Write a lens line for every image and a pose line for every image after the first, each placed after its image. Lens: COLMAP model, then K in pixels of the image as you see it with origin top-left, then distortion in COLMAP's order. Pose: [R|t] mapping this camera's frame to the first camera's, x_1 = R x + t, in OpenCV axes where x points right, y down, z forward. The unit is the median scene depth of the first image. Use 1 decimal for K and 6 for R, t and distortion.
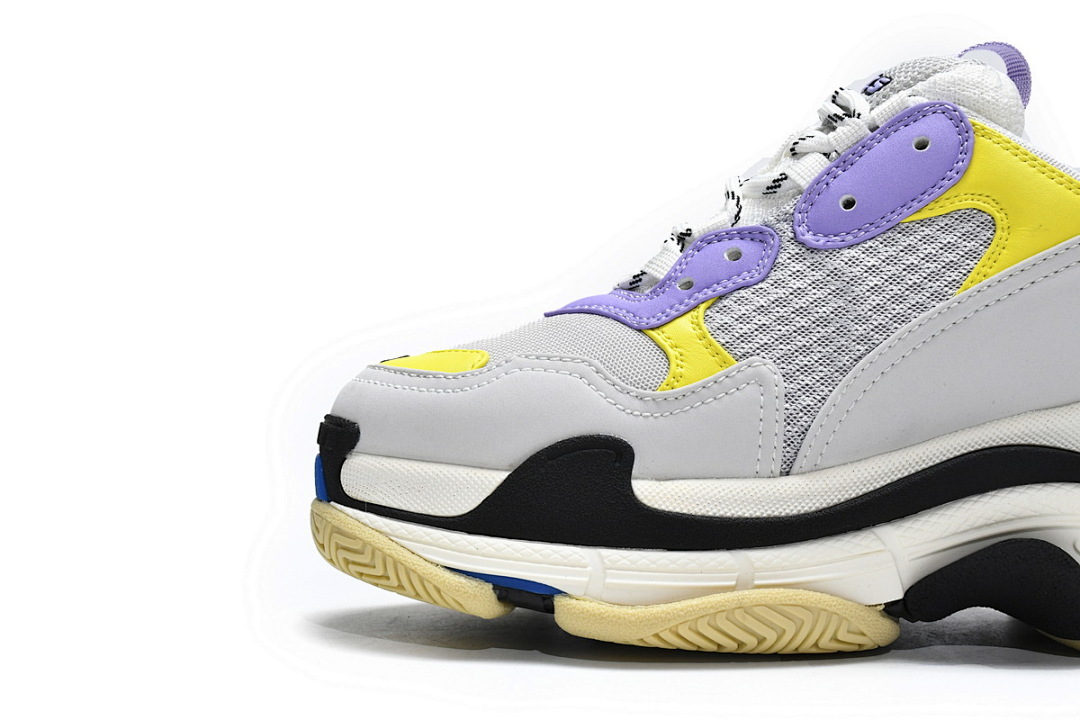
lens RADIAL K [[1936.1, 0, 540.3], [0, 1936.1, 363.7], [0, 0, 1]] dist [-0.008696, 0.000000]
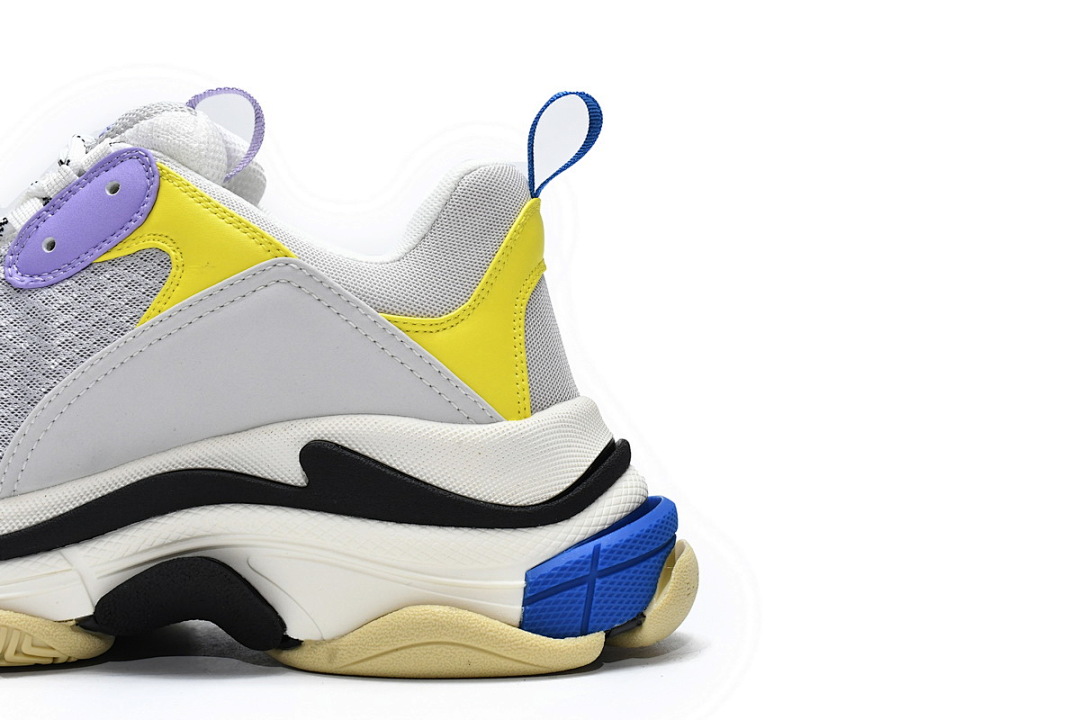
lens RADIAL K [[1936.1, 0, 539.8], [0, 1936.1, 355.4], [0, 0, 1]] dist [-0.008696, 0.000000]
pose [[0.998058, -0.021502, -0.058457, 0.499233], [0.021713, 0.999760, 0.002982, -0.019651], [0.058379, -0.004245, 0.998285, -0.054112]]
